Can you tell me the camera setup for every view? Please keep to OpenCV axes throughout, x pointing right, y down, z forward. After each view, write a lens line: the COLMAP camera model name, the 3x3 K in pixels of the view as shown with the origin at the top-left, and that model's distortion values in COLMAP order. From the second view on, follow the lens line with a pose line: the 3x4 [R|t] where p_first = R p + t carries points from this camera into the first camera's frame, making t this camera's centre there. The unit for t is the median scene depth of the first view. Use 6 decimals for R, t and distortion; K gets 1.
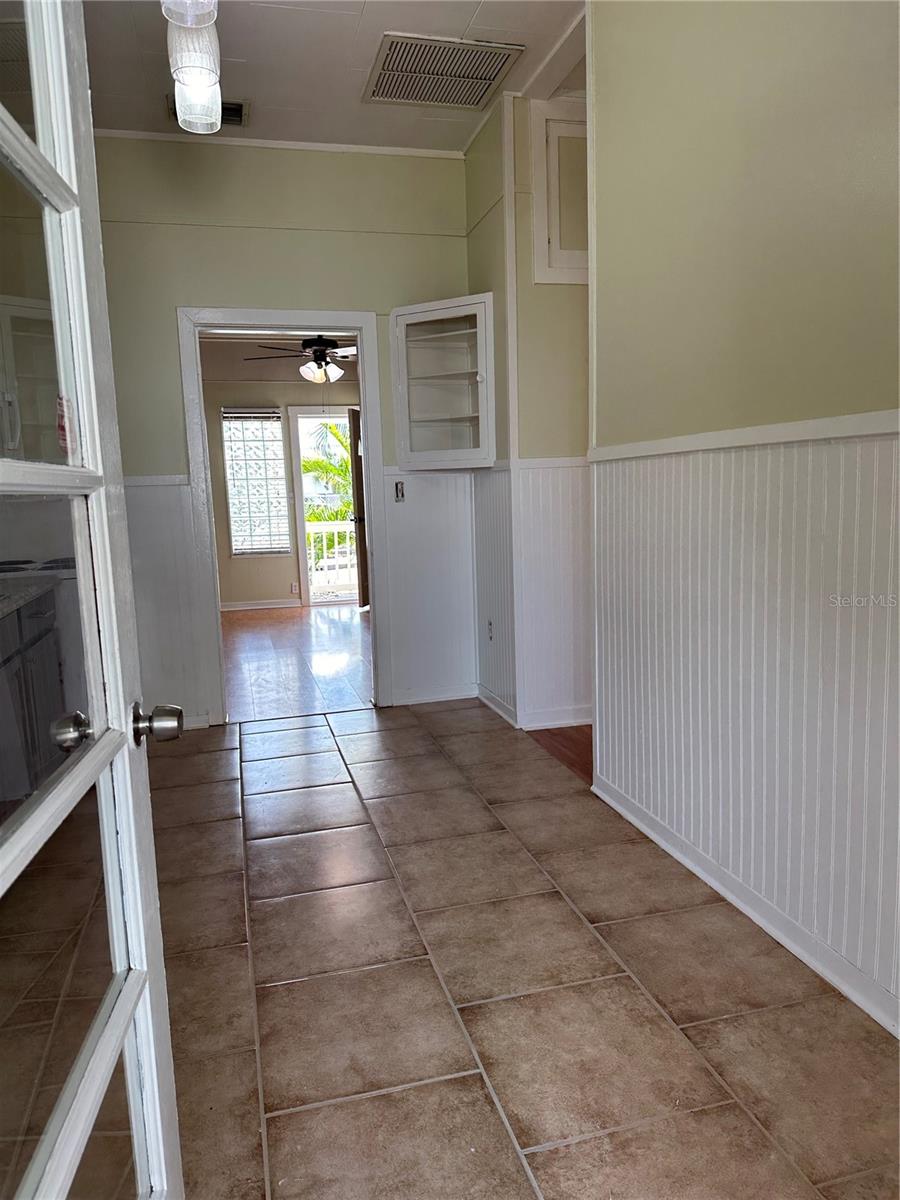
lens RADIAL K [[841.4, 0, 446.1], [0, 841.4, 602.3], [0, 0, 1]] dist [0.055646, -0.044377]
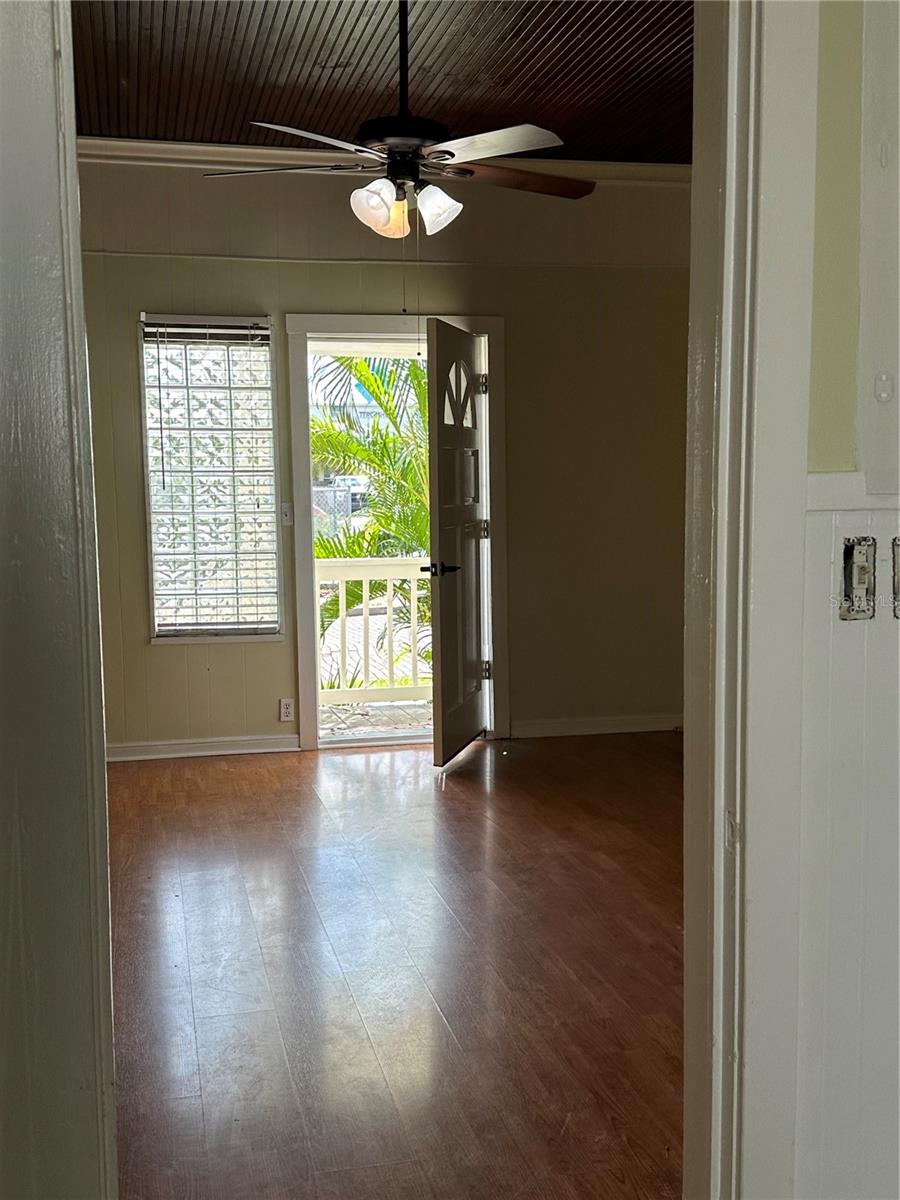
lens RADIAL K [[1275.9, 0, 402.6], [0, 1275.9, 610.4], [0, 0, 1]] dist [0.099825, 0.000000]
pose [[0.998504, 0.027732, -0.047134, -0.161822], [-0.029012, 0.999223, -0.026686, -0.103574], [0.046358, 0.028014, 0.998532, 0.589295]]
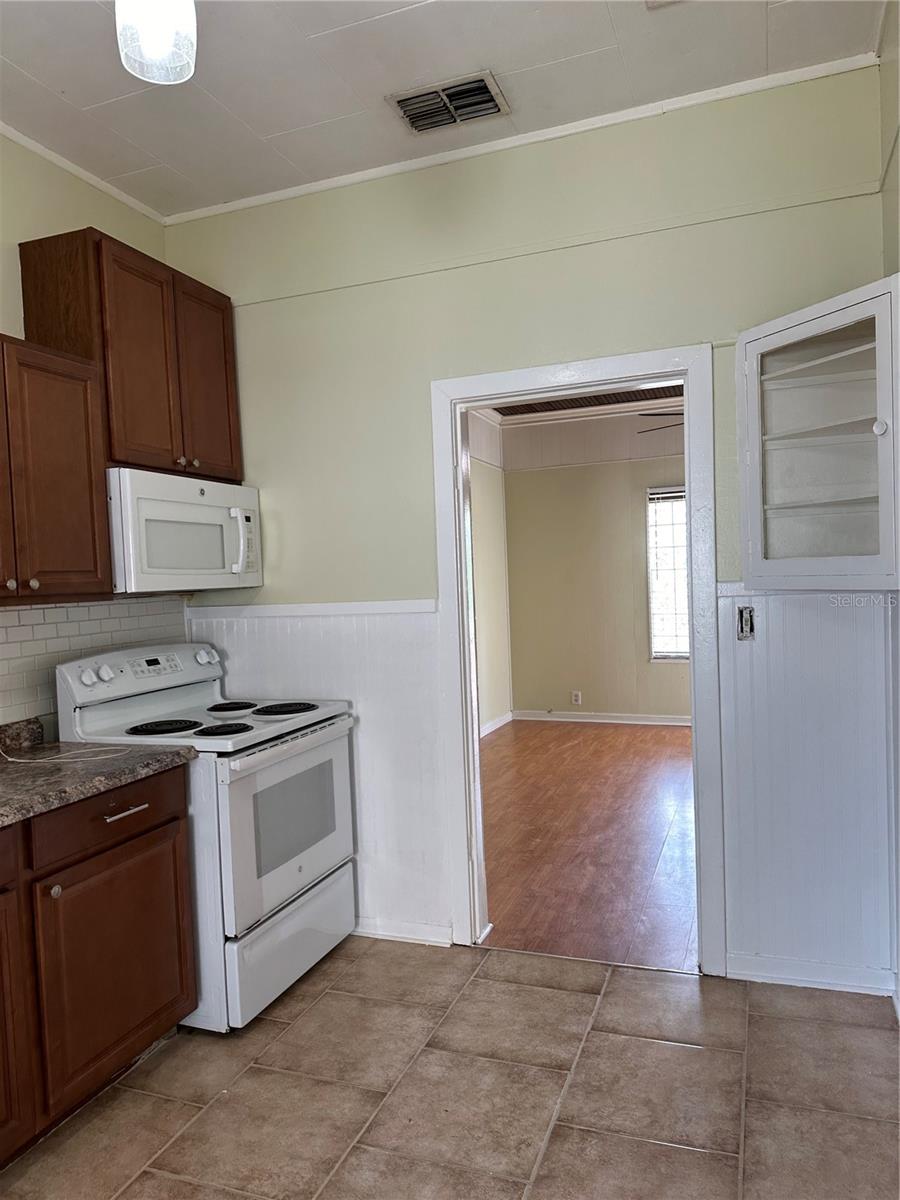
lens RADIAL K [[841.4, 0, 453.2], [0, 841.4, 607.6], [0, 0, 1]] dist [0.055646, -0.044377]
pose [[0.819544, 0.019432, -0.572686, 0.116687], [-0.060858, 0.996724, -0.053270, -0.093150], [0.569775, 0.078510, 0.818042, 0.358940]]
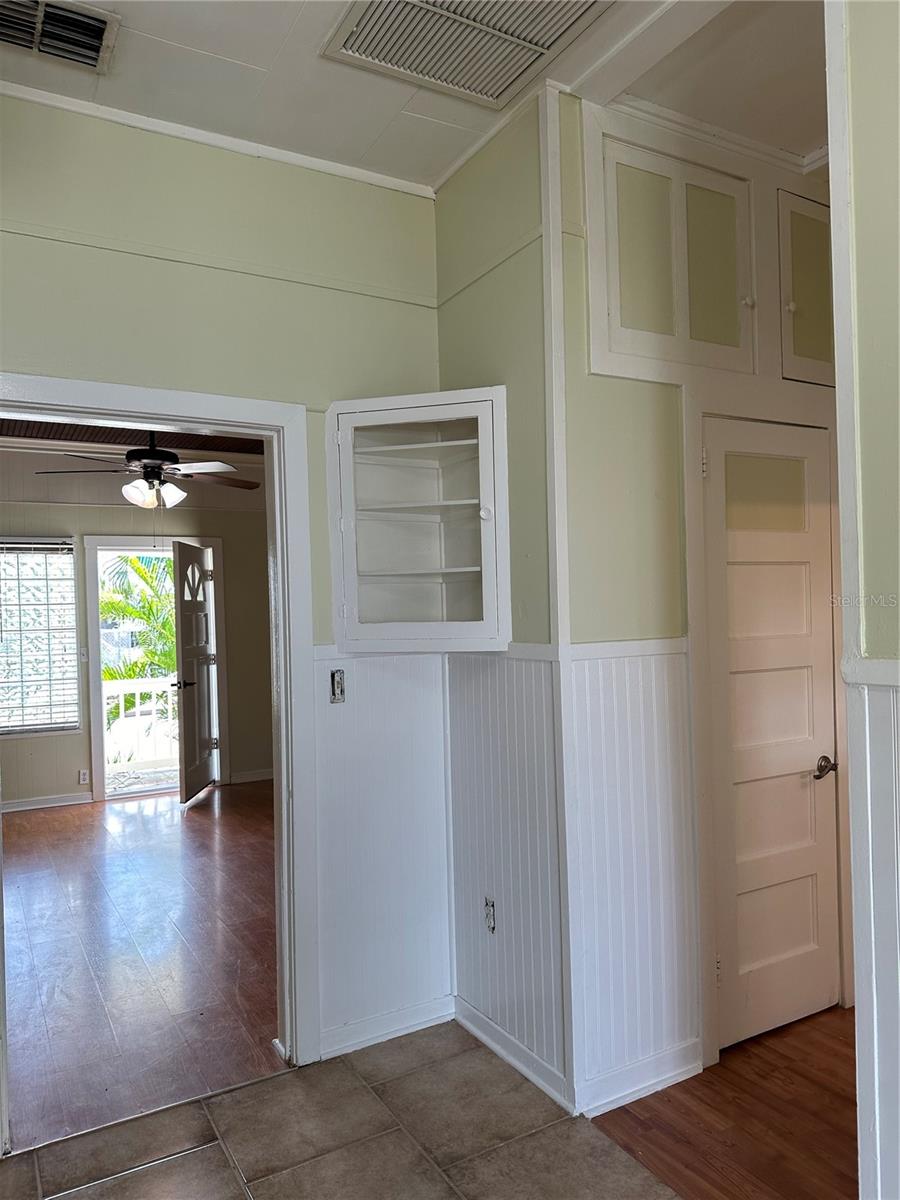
lens RADIAL K [[841.4, 0, 434.8], [0, 841.4, 608.9], [0, 0, 1]] dist [0.055646, -0.044377]
pose [[0.968010, 0.009769, 0.250719, -0.133853], [0.026246, 0.989817, -0.139903, -0.095441], [-0.249533, 0.142008, 0.957897, 0.369143]]
